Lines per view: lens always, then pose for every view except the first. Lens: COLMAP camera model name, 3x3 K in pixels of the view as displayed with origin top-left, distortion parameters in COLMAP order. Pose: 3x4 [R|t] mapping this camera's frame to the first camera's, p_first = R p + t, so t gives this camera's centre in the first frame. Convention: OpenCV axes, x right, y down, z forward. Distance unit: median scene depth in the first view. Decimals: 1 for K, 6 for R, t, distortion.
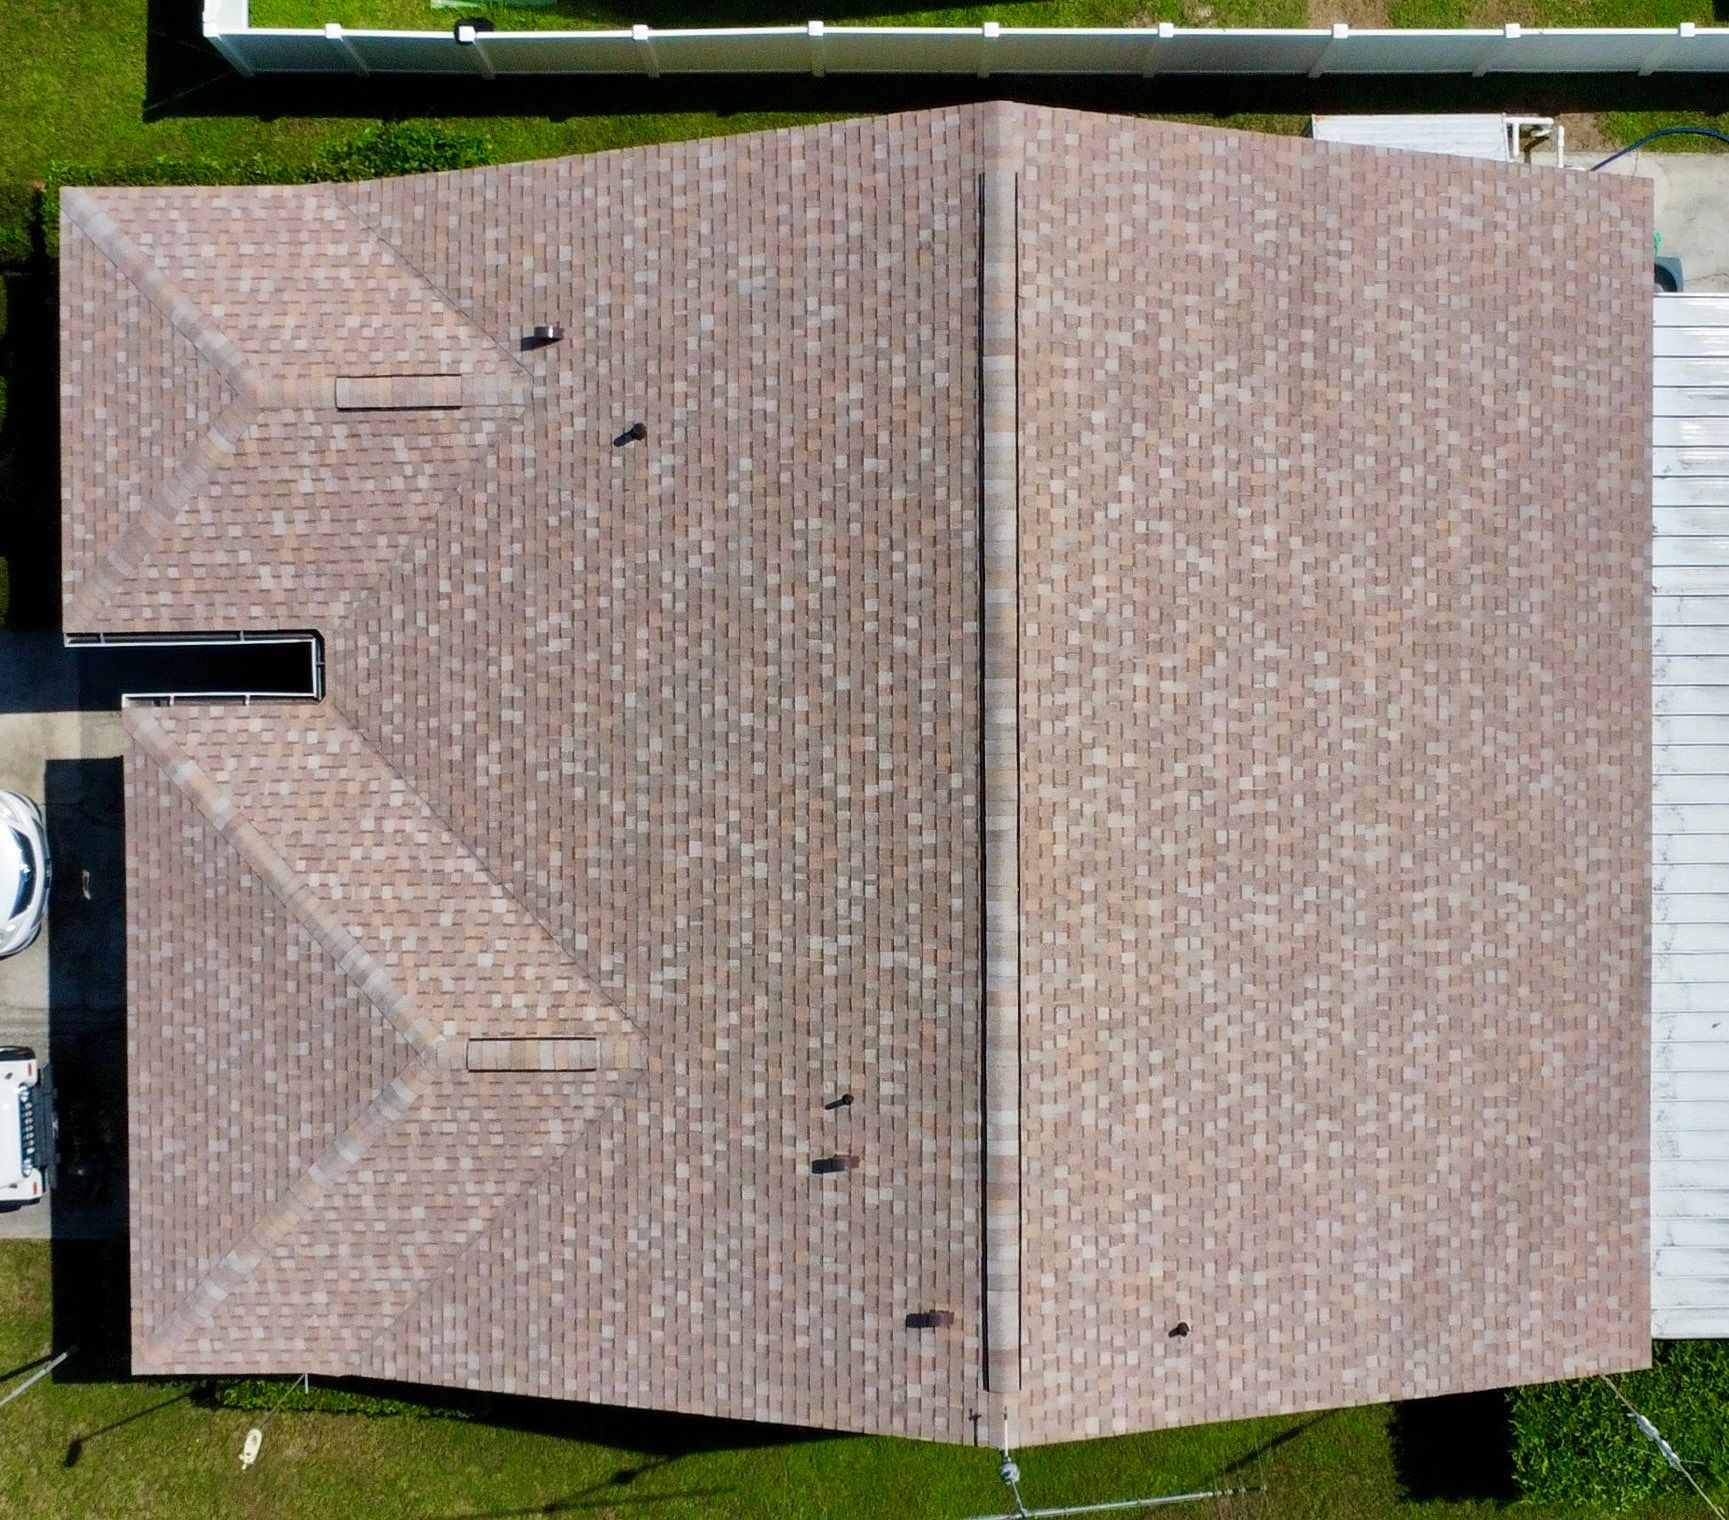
lens RADIAL K [[2902.2, 0, 861.2], [0, 2902.2, 869.7], [0, 0, 1]] dist [-0.032970, 0.110280]
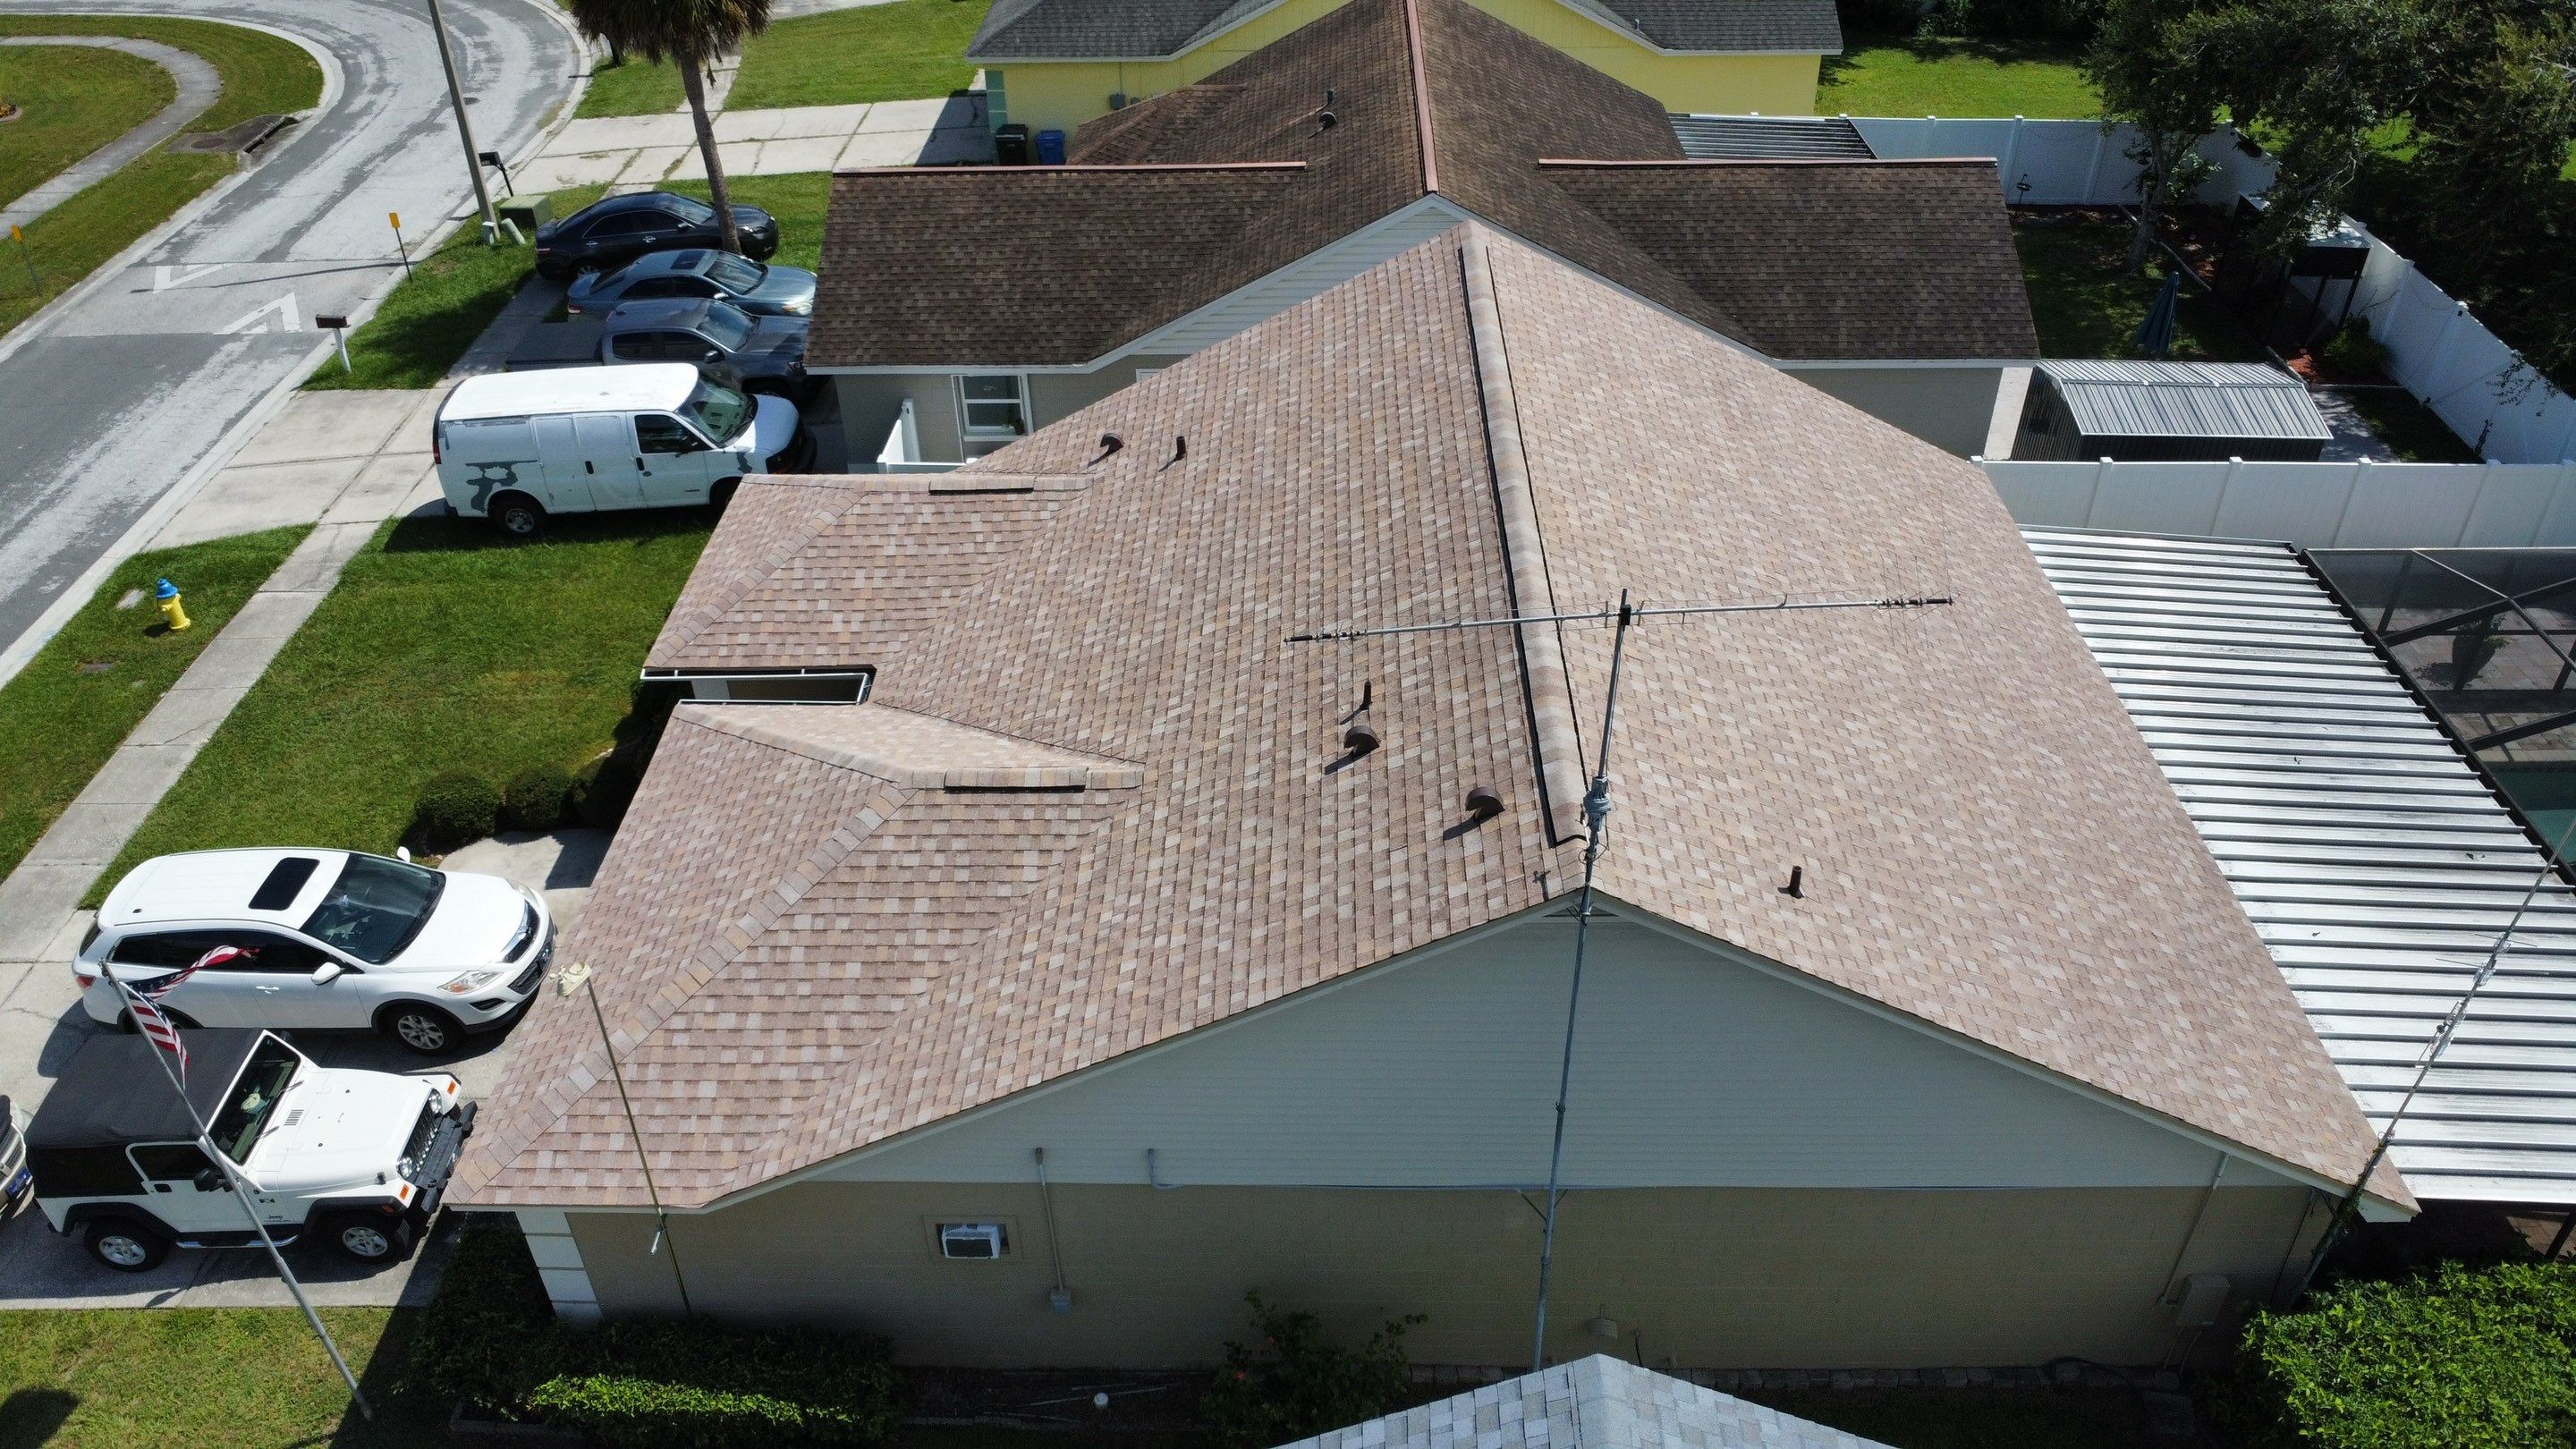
lens RADIAL K [[1873.1, 0, 1276.2], [0, 1873.1, 710.3], [0, 0, 1]] dist [-0.015866, -0.025786]
pose [[0.999581, 0.003512, -0.028734, -0.015102], [-0.025767, 0.560330, -0.827869, 0.541363], [0.013193, 0.828262, 0.560185, 0.657025]]
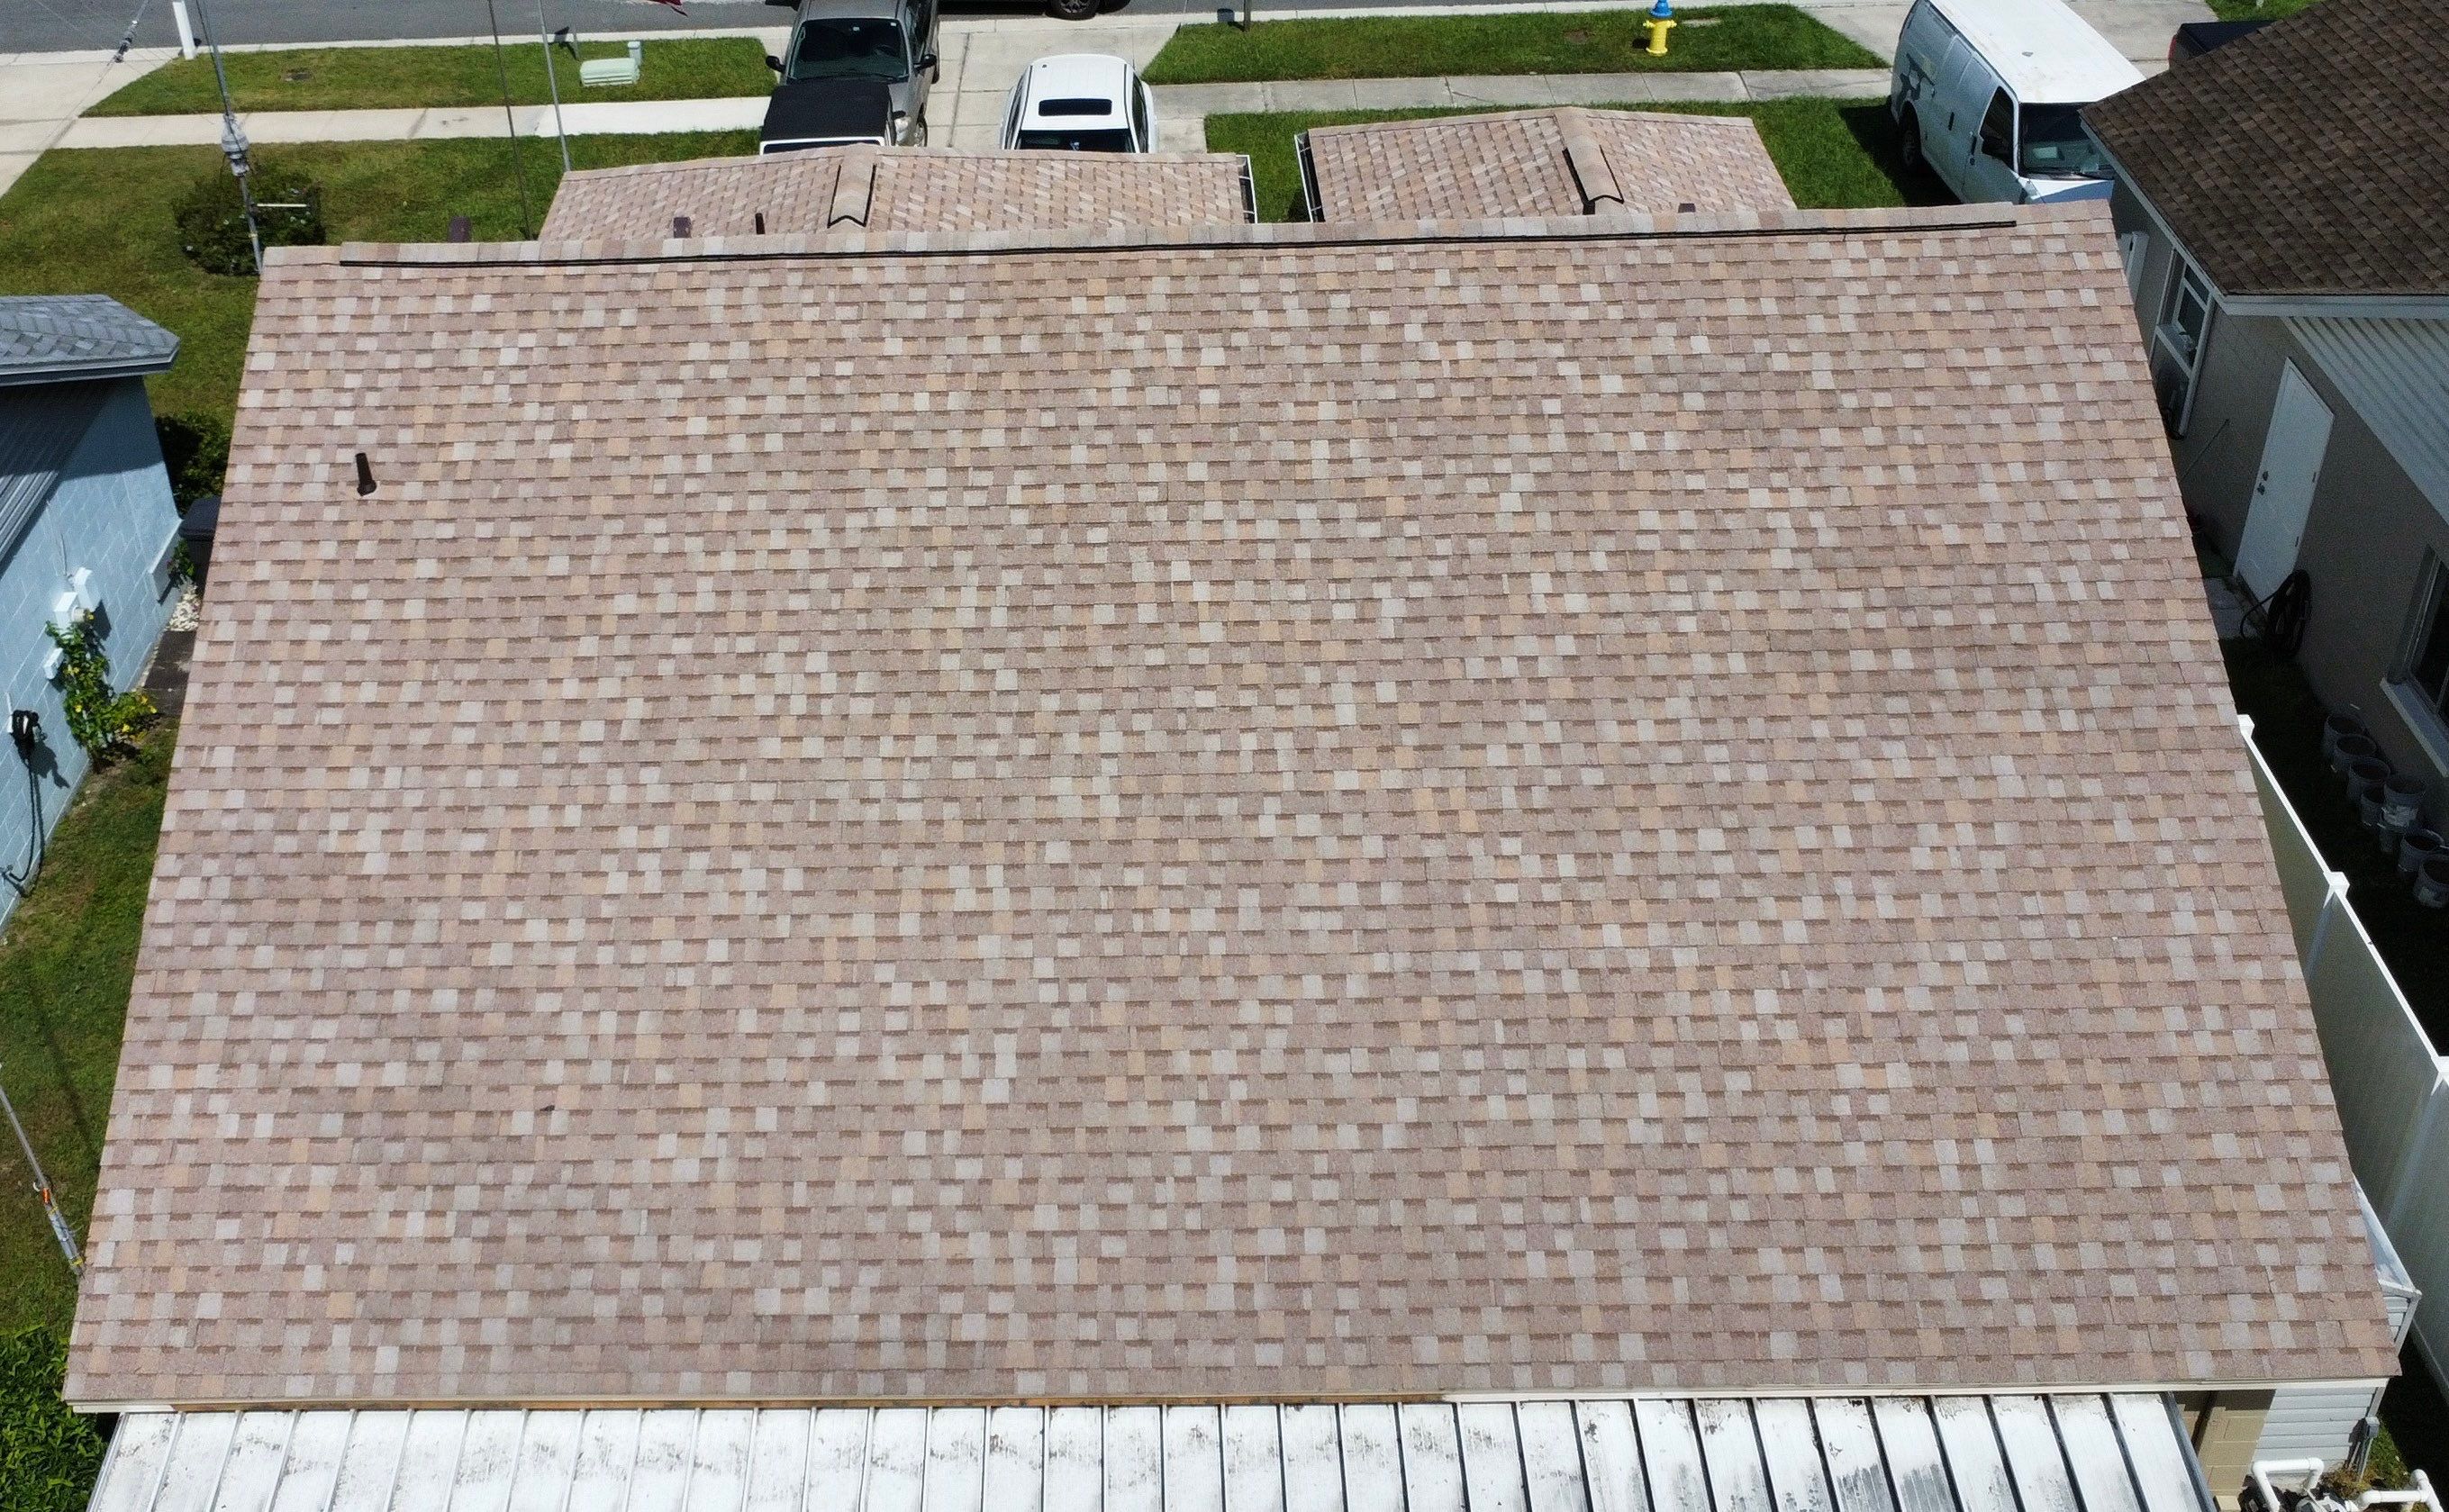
lens RADIAL K [[2590.3, 0, 1047.3], [0, 2590.3, 623.6], [0, 0, 1]] dist [-0.004664, -0.054922]
pose [[-0.021293, 0.559468, -0.828579, 0.608772], [-0.999717, -0.003124, 0.023581, -0.013688], [0.010604, 0.828846, 0.559376, 0.675104]]
